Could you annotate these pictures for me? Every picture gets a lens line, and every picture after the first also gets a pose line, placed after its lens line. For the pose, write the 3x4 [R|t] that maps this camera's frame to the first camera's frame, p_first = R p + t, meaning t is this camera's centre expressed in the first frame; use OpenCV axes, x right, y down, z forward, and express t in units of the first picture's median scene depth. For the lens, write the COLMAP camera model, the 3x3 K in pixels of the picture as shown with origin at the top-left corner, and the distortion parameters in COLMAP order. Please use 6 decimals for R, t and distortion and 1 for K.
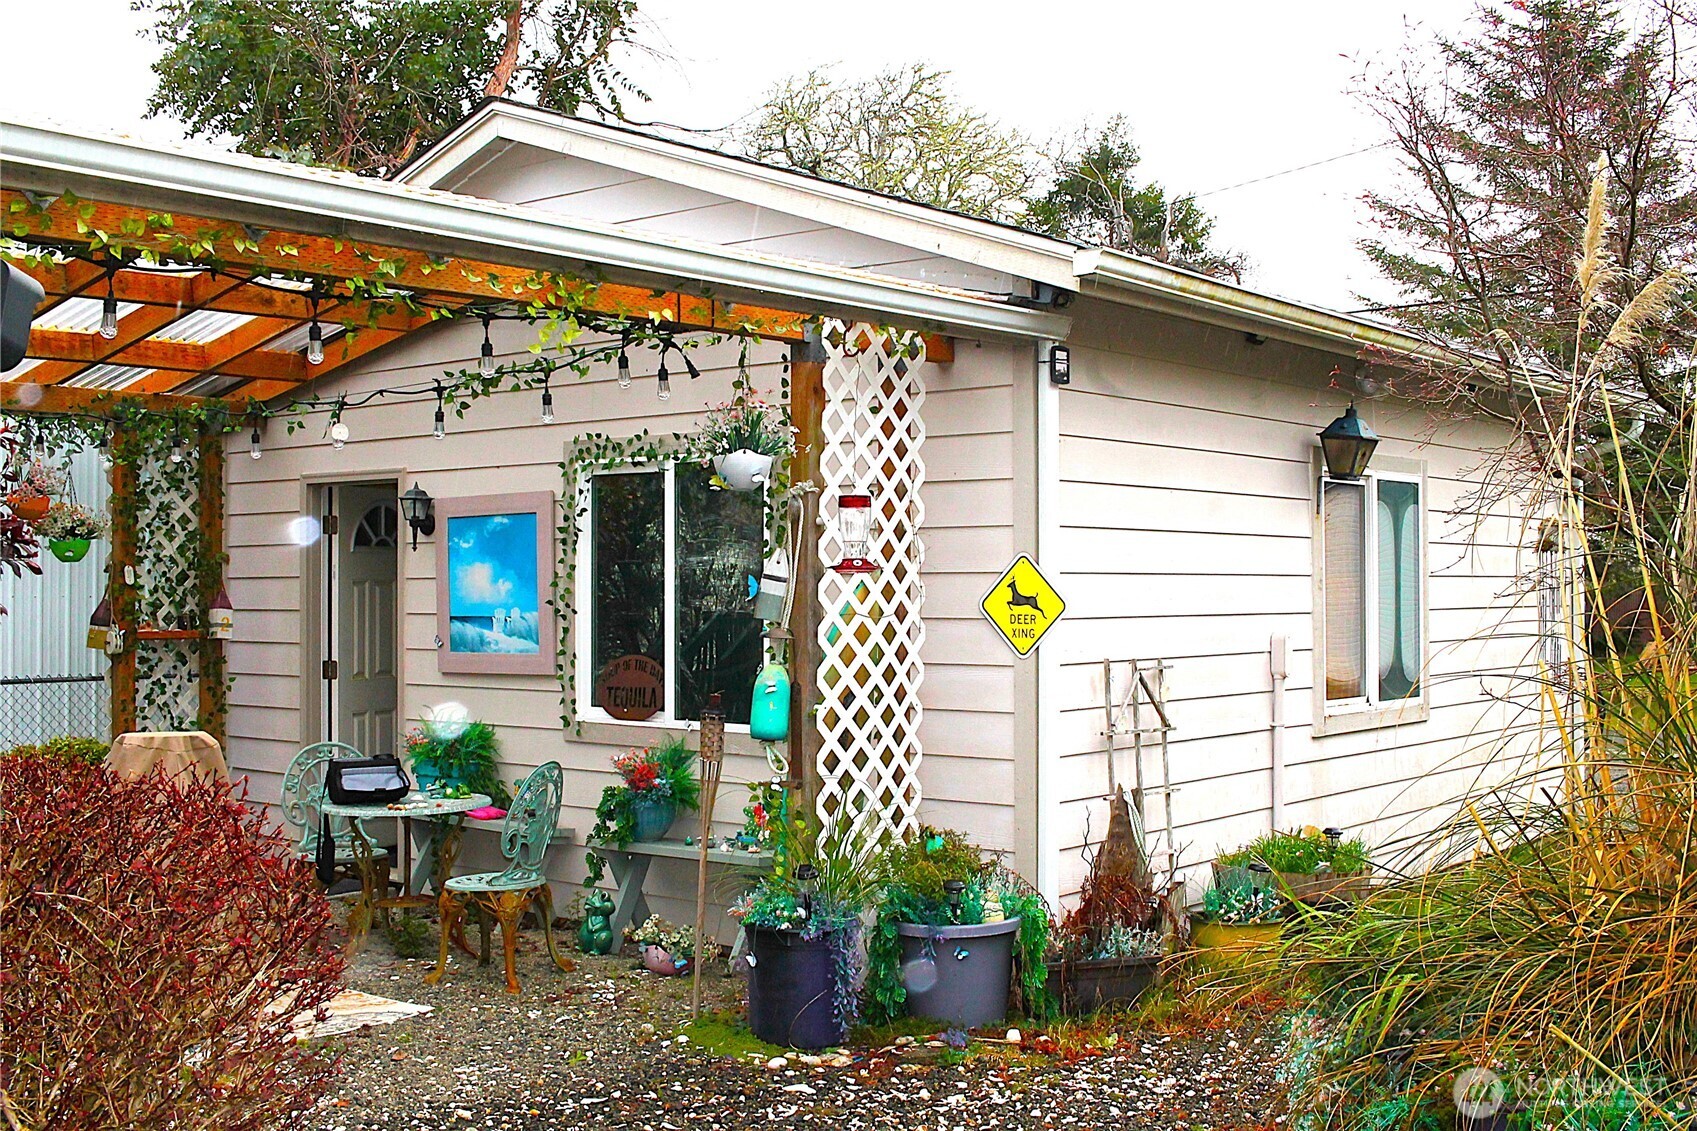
lens RADIAL K [[1960.0, 0, 803.0], [0, 1960.0, 572.6], [0, 0, 1]] dist [-0.141492, 0.145129]
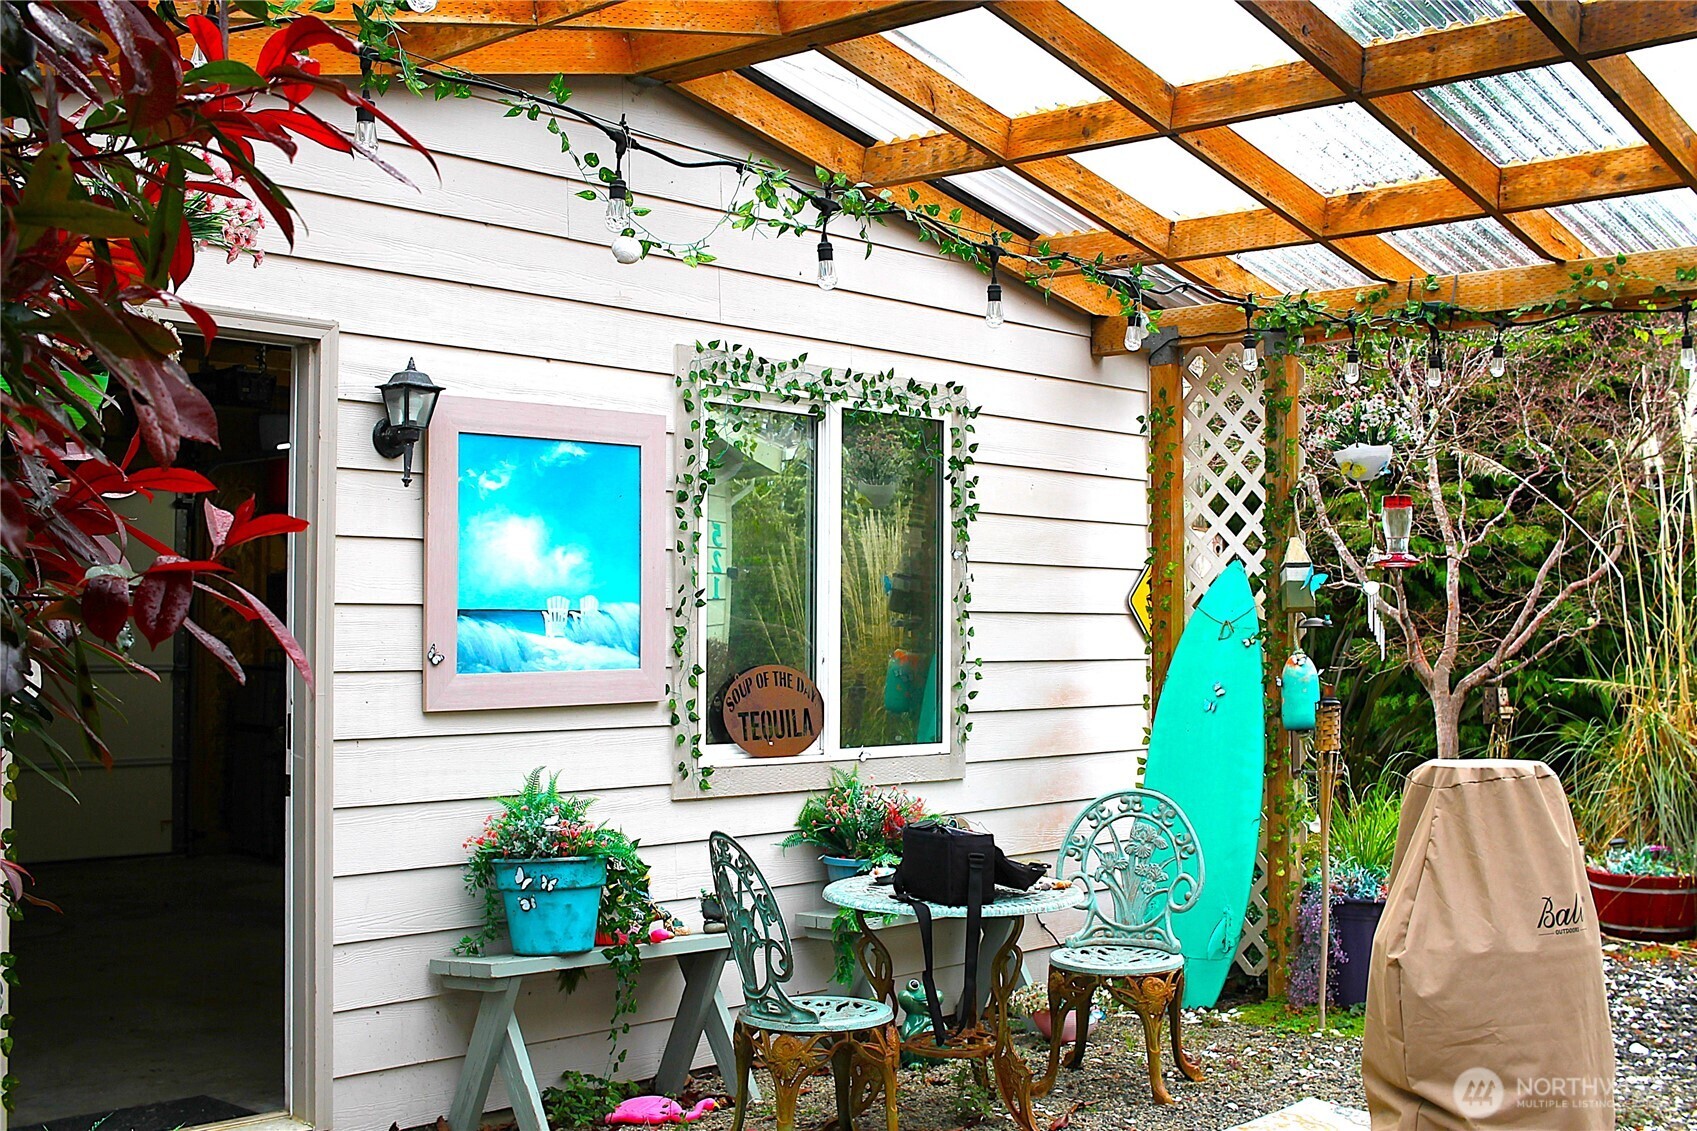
lens RADIAL K [[1893.2, 0, 848.5], [0, 1893.2, 565.5], [0, 0, 1]] dist [-0.127523, 0.126091]
pose [[0.057232, 0.034553, 0.997763, -0.779884], [-0.013526, 0.999336, -0.033832, 0.029064], [-0.998269, -0.011559, 0.057661, 0.942144]]
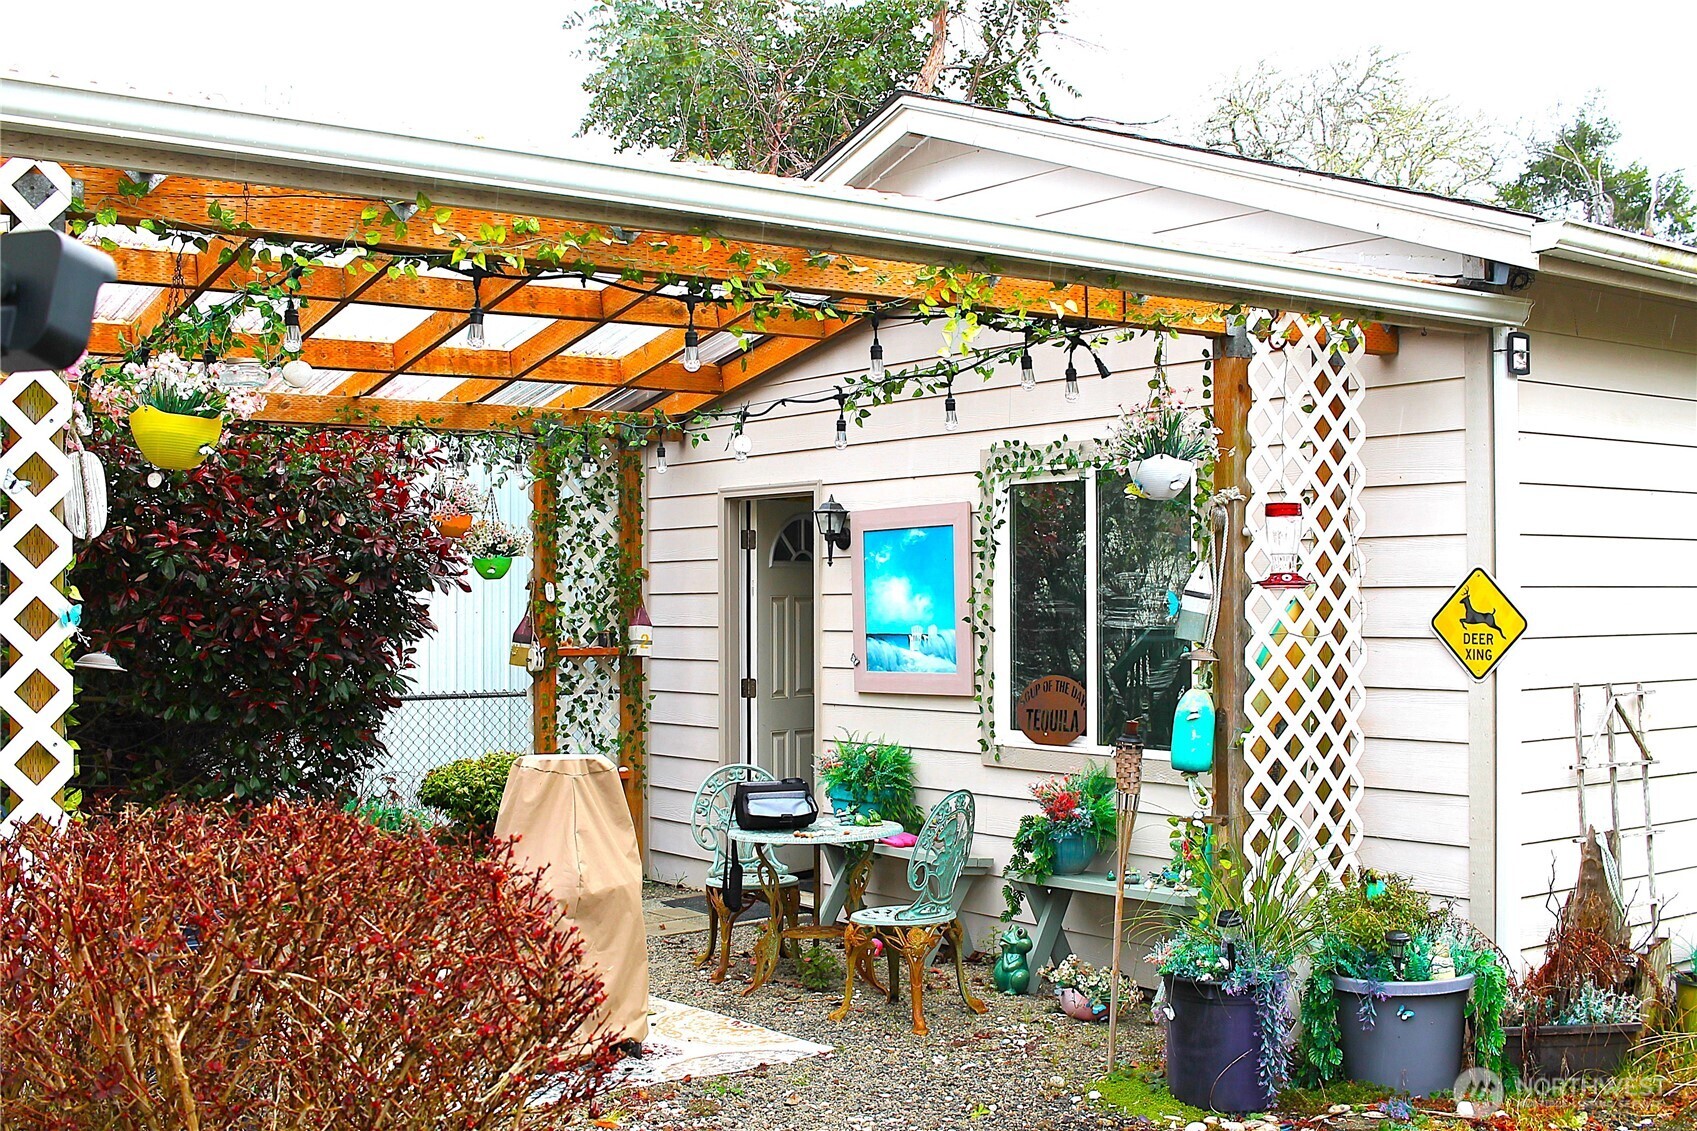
lens RADIAL K [[1960.0, 0, 803.0], [0, 1960.0, 572.6], [0, 0, 1]] dist [-0.141492, 0.145129]
pose [[0.972136, -0.006671, -0.234323, 0.016512], [0.005504, 0.999969, -0.005634, -0.002739], [0.234353, 0.004188, 0.972143, 0.059581]]
